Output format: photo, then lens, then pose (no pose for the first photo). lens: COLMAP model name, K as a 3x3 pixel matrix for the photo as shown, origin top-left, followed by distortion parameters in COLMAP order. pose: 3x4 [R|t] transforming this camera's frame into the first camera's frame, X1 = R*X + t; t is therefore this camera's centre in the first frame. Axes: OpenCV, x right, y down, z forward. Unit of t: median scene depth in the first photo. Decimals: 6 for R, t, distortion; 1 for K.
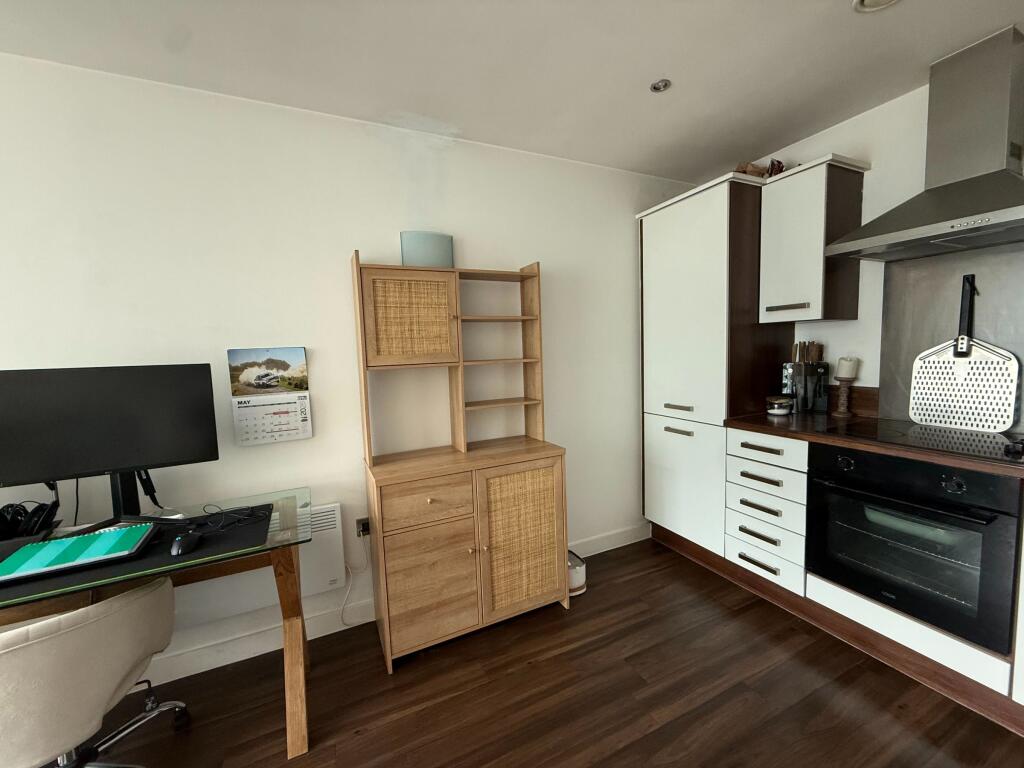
lens RADIAL K [[405.2, 0, 507.4], [0, 405.2, 382.7], [0, 0, 1]] dist [-0.001798, -0.000123]
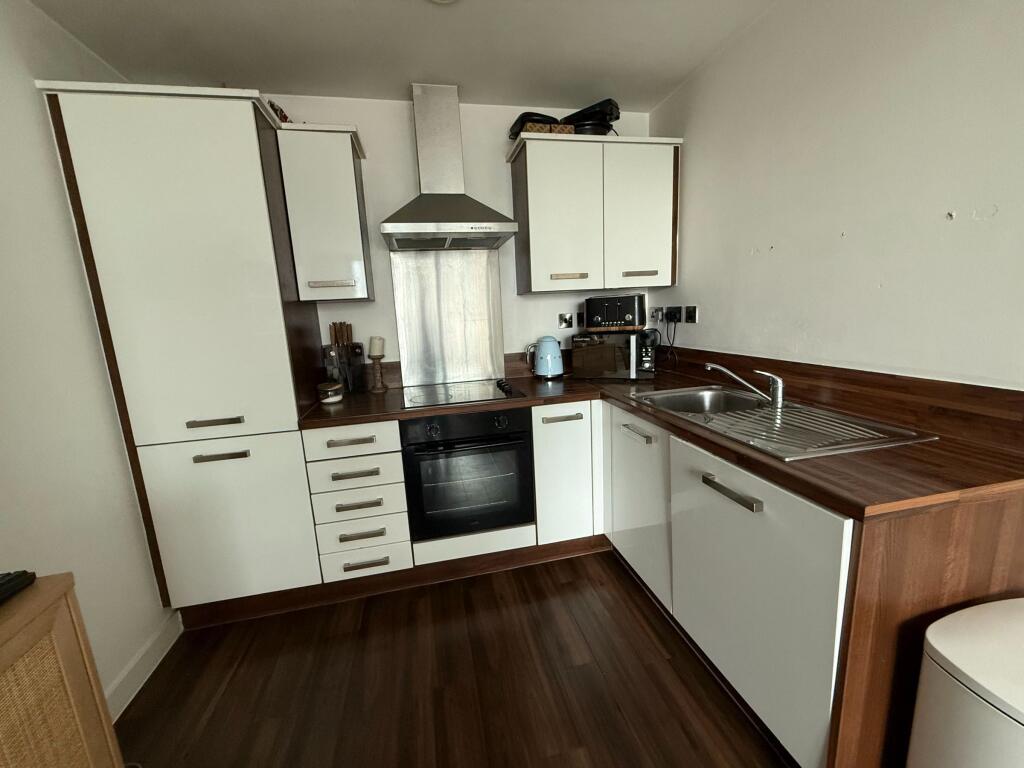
lens RADIAL K [[411.3, 0, 512.0], [0, 411.3, 384.0], [0, 0, 1]] dist [-0.001025, -0.000103]
pose [[0.218082, -0.152445, 0.963951, -0.146513], [0.125028, 0.983950, 0.127322, -0.033204], [-0.967889, 0.092754, 0.233642, 0.432727]]
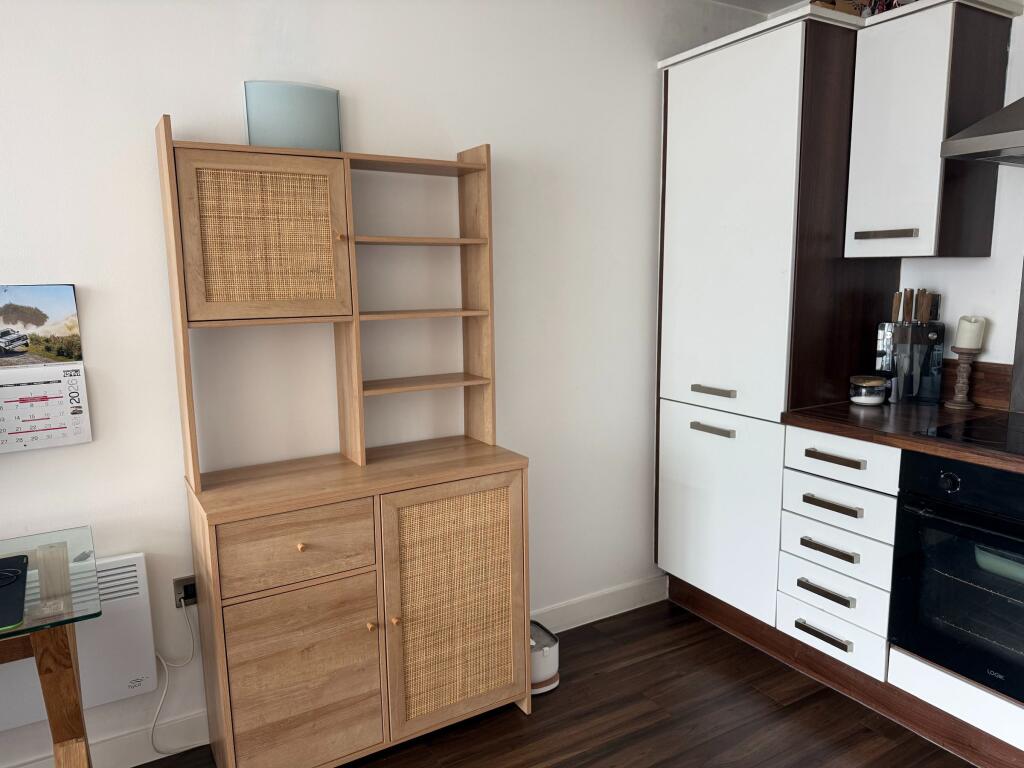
lens RADIAL K [[713.8, 0, 512.7], [0, 713.8, 386.3], [0, 0, 1]] dist [0.098865, -0.158570]
pose [[0.995373, 0.007183, 0.095818, 0.014989], [-0.013966, 0.997428, 0.070308, -0.023462], [-0.095067, -0.071321, 0.992913, -0.071068]]
